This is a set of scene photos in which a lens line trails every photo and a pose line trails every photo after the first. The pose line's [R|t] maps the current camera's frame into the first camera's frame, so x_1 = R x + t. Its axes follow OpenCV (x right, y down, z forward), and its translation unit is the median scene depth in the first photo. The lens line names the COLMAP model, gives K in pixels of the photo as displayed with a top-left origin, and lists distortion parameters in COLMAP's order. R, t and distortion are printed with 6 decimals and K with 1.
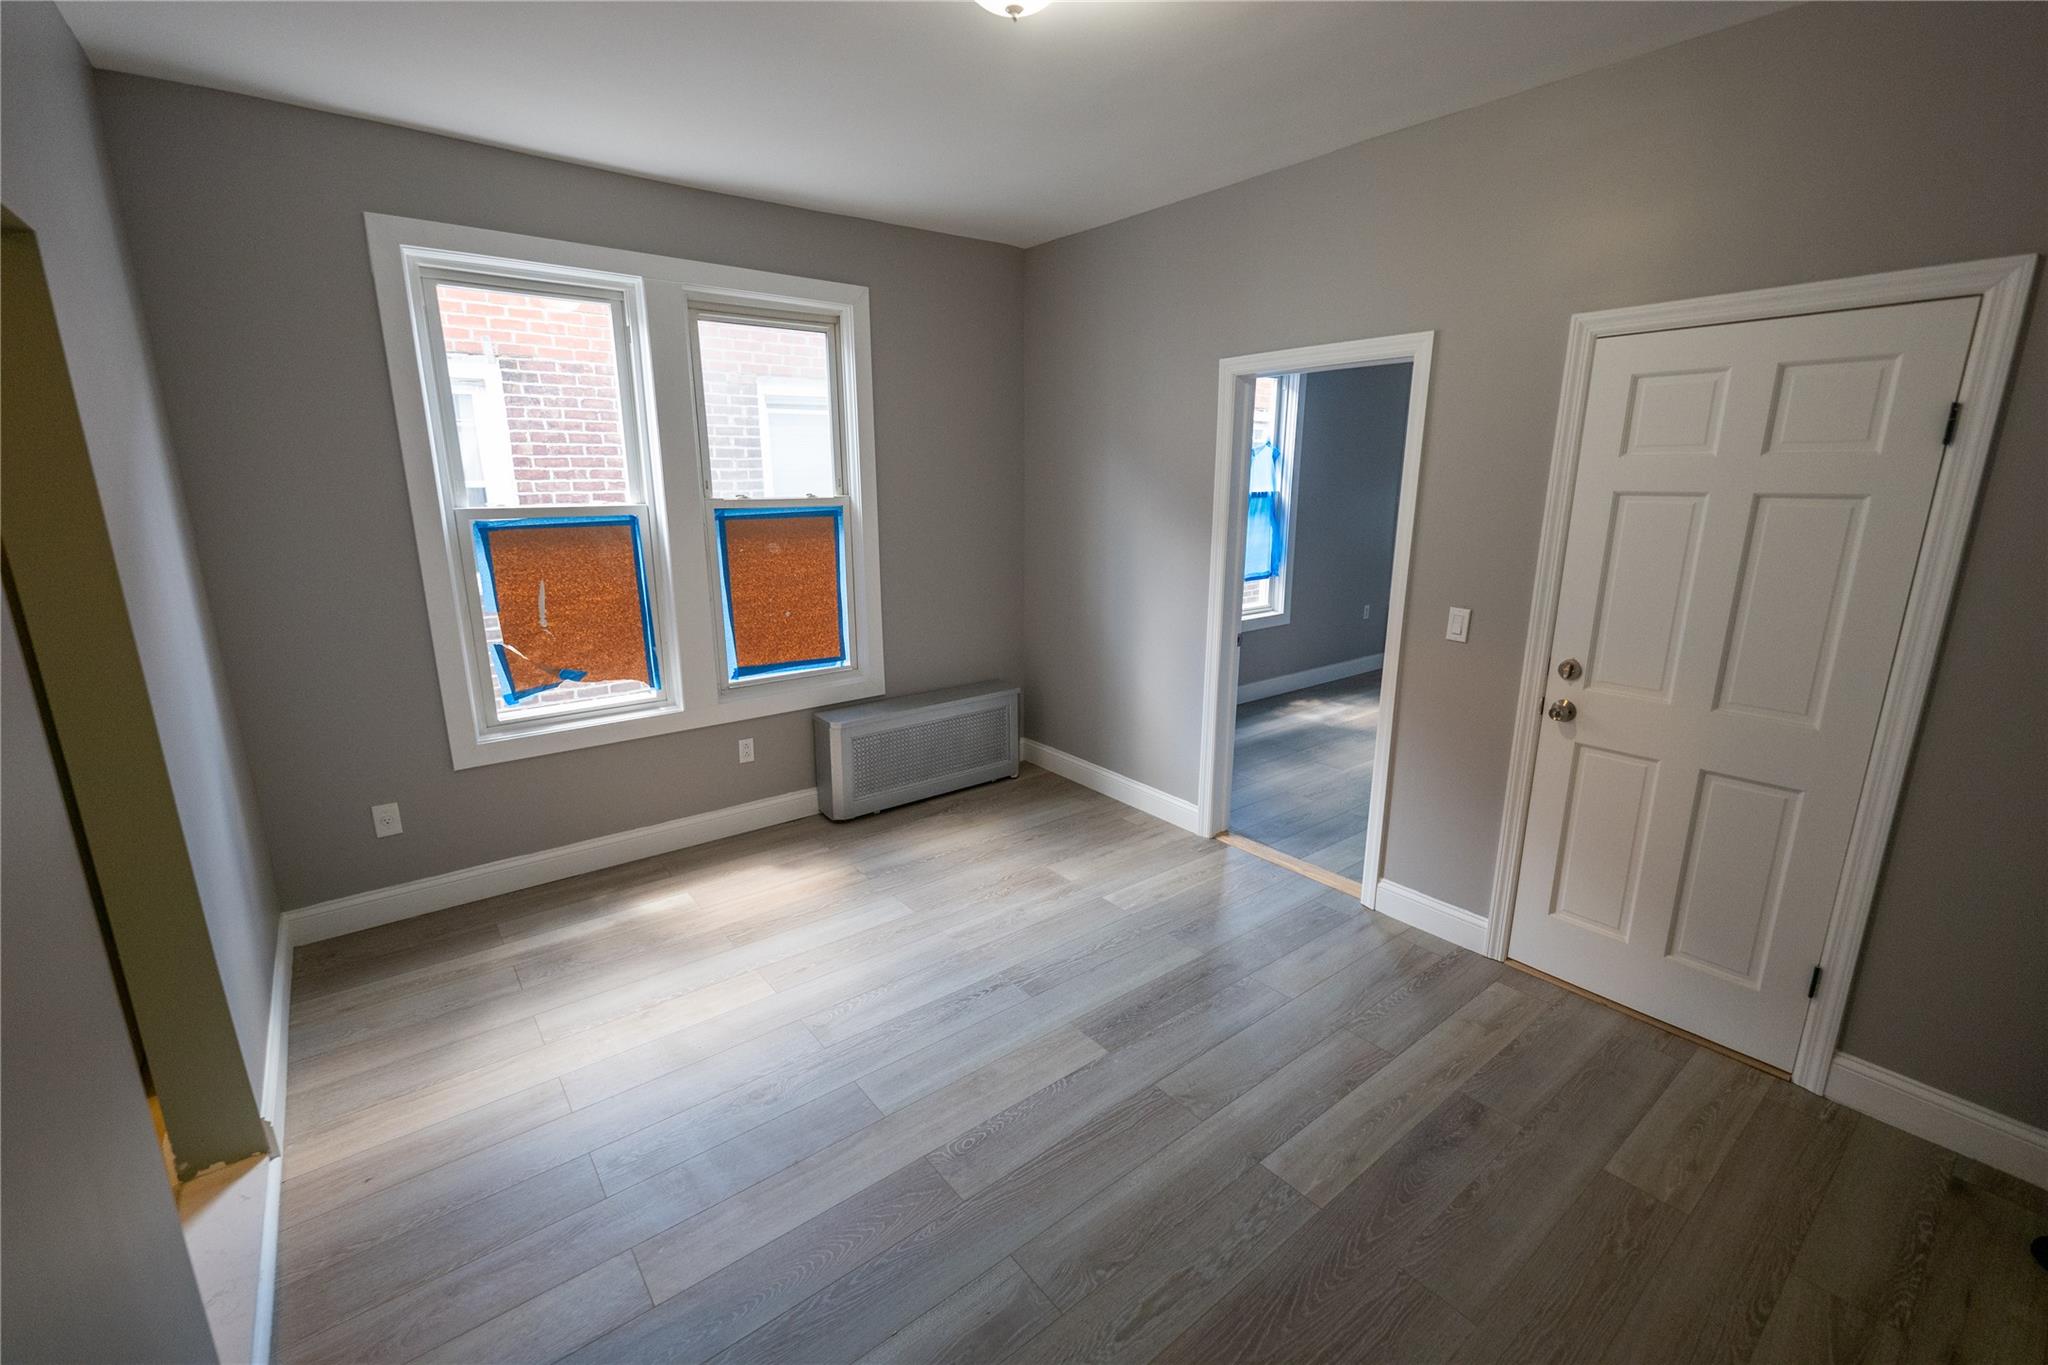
lens RADIAL K [[857.7, 0, 1018.7], [0, 857.7, 684.3], [0, 0, 1]] dist [0.002995, -0.001393]
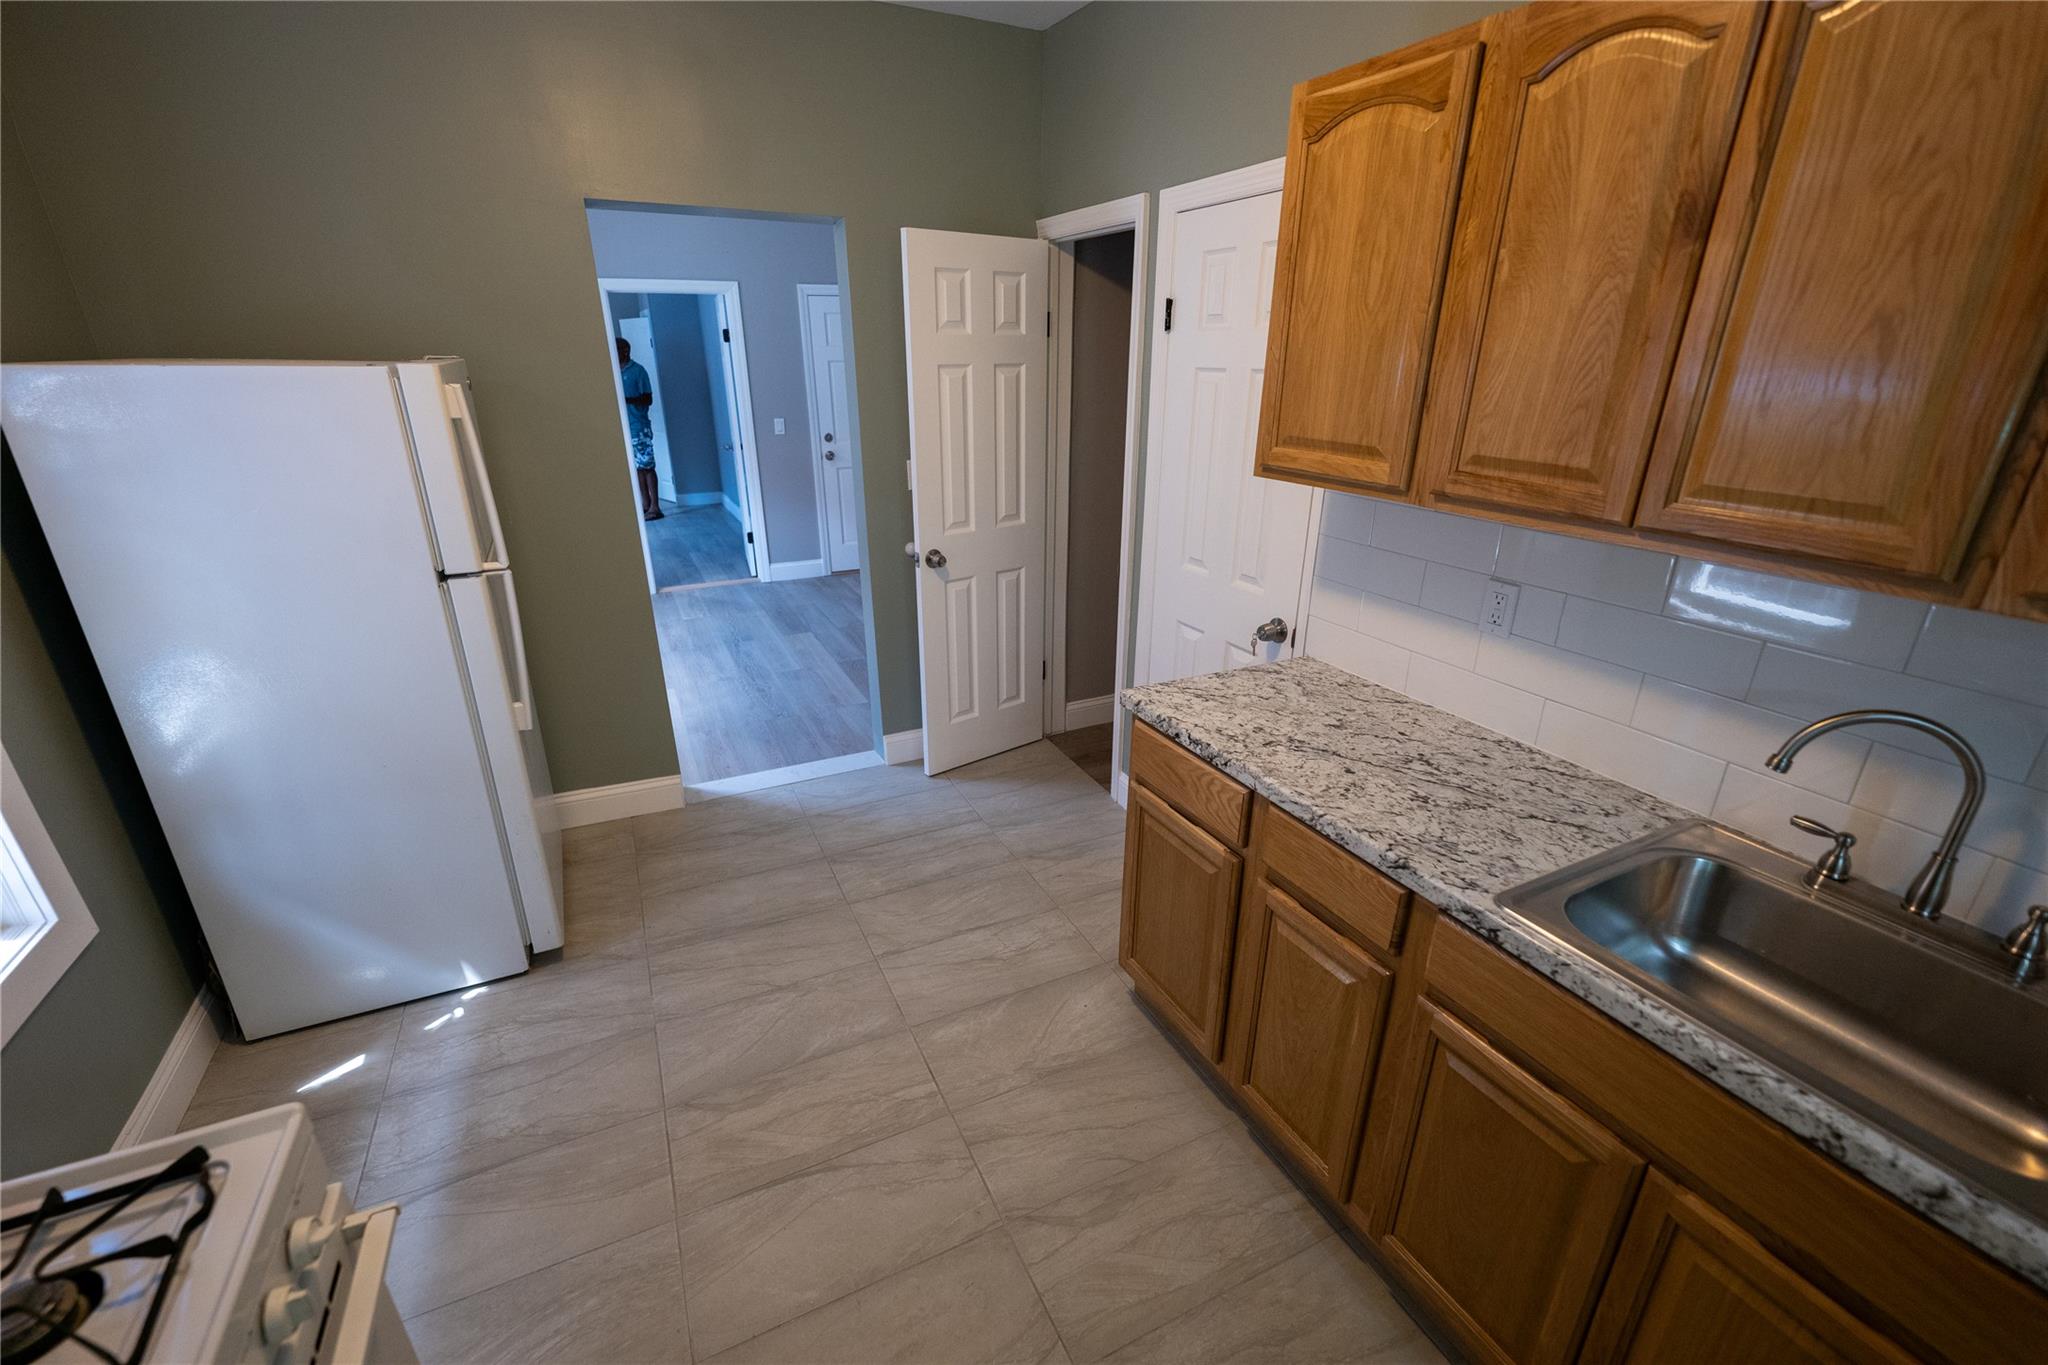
lens RADIAL K [[857.7, 0, 1015.8], [0, 857.7, 686.9], [0, 0, 1]] dist [0.002995, -0.001393]
pose [[0.214651, -0.362677, 0.906857, -1.673935], [0.242257, 0.919255, 0.310293, 0.006961], [-0.946169, 0.153088, 0.285180, -0.087311]]
